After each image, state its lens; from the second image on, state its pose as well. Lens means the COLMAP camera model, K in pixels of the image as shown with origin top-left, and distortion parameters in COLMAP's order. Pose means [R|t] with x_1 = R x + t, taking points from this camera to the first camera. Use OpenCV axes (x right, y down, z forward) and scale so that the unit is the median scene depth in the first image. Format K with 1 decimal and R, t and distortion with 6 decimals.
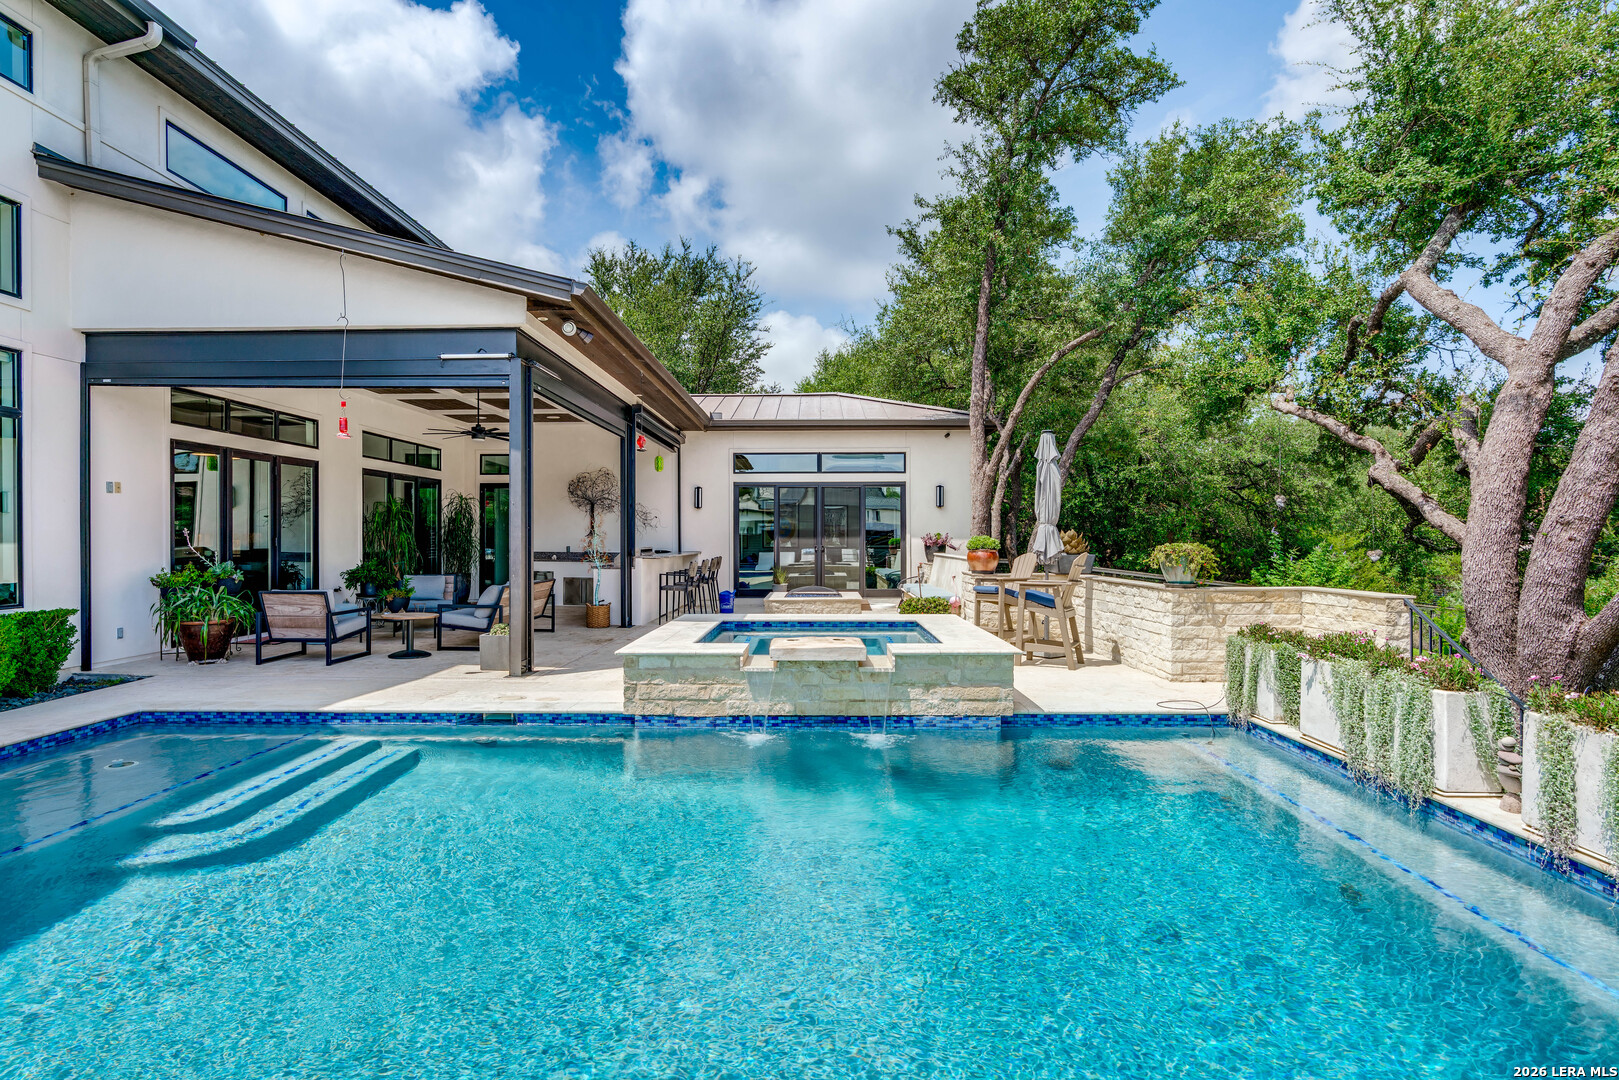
lens RADIAL K [[805.9, 0, 806.8], [0, 805.9, 538.6], [0, 0, 1]] dist [-0.001430, 0.000211]
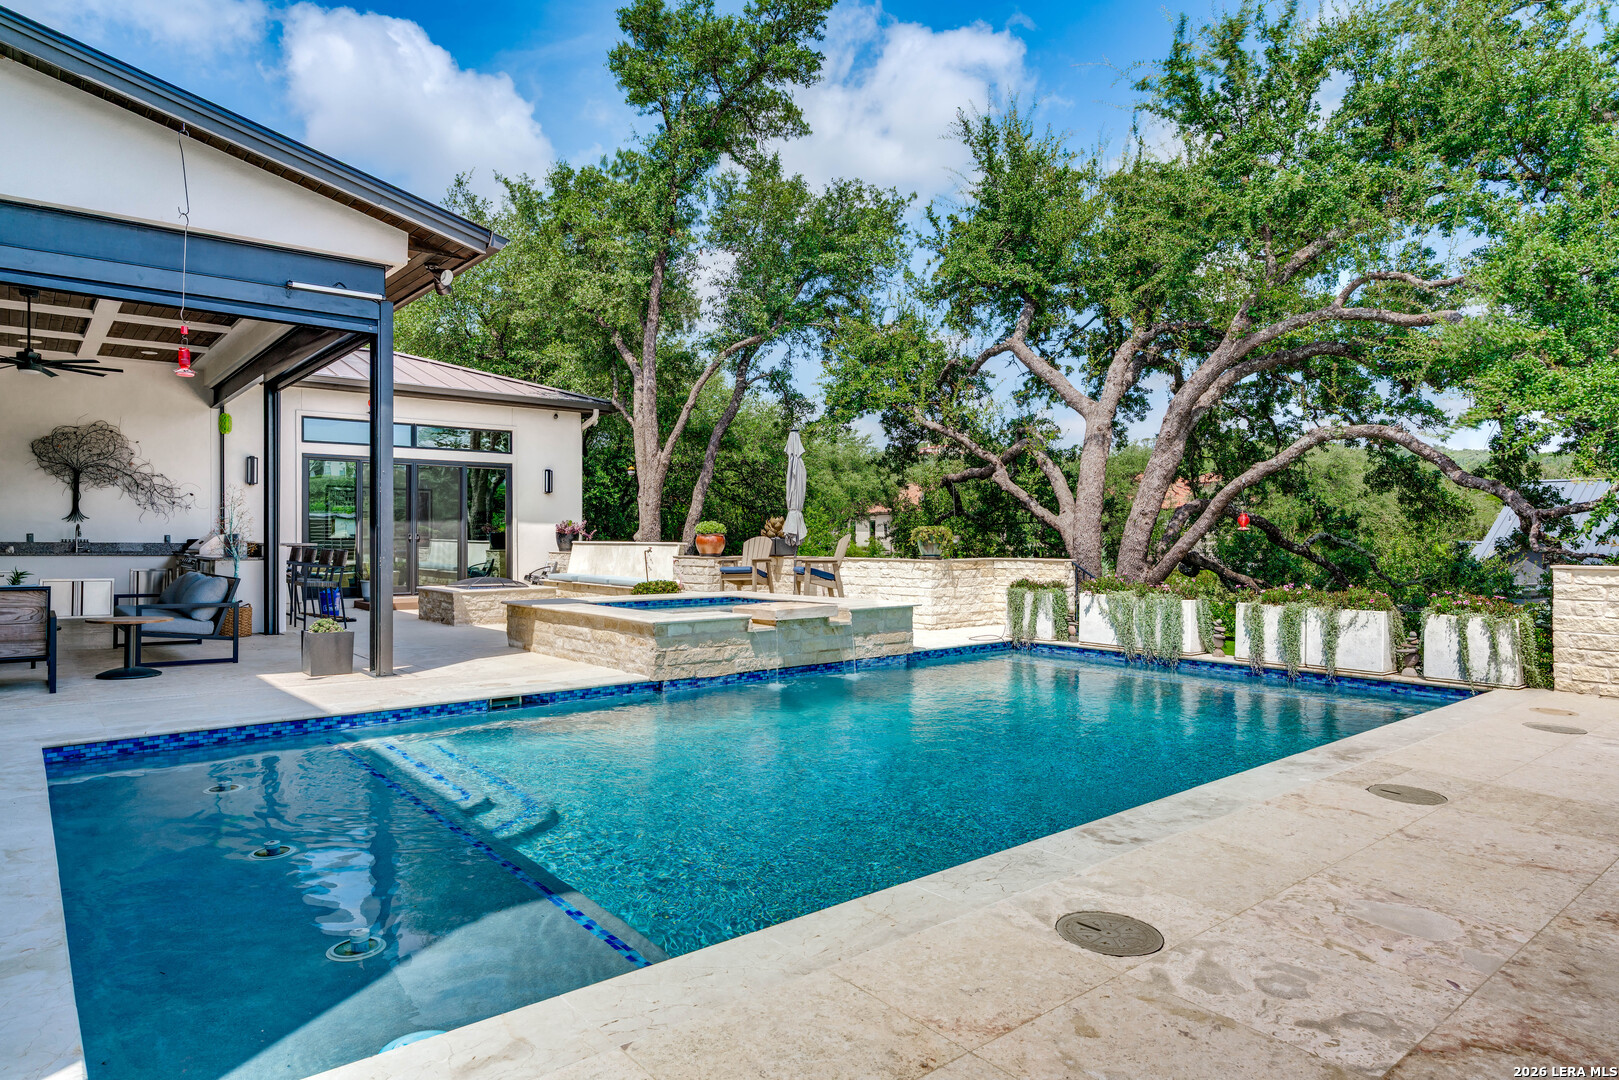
lens RADIAL K [[976.0, 0, 779.1], [0, 976.0, 544.2], [0, 0, 1]] dist [0.007308, 0.003393]
pose [[0.757661, -0.002353, 0.652644, -0.918296], [-0.002348, 0.999977, 0.006331, 0.030708], [-0.652644, -0.006329, 0.757639, -0.067255]]
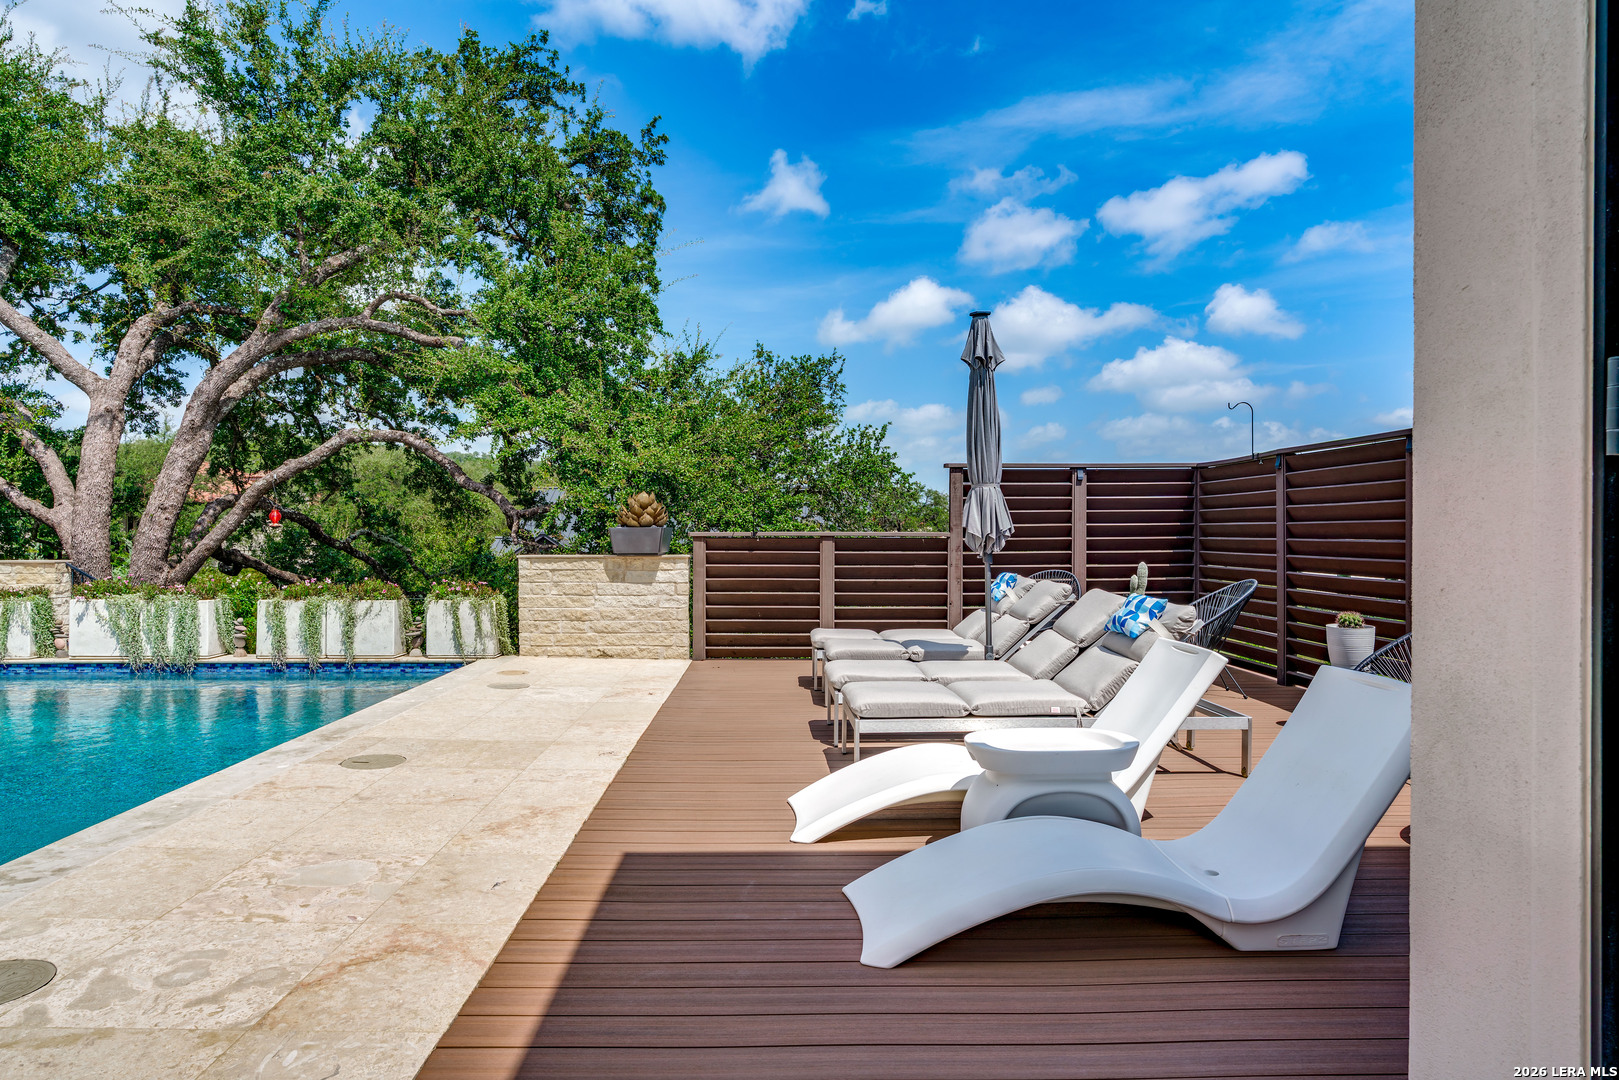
lens RADIAL K [[976.0, 0, 805.3], [0, 976.0, 531.5], [0, 0, 1]] dist [0.007308, 0.003393]
pose [[-0.046179, 0.003161, 0.998928, -0.920241], [0.003356, 0.999990, -0.003010, 0.032115], [-0.998928, 0.003214, -0.046189, -0.142172]]
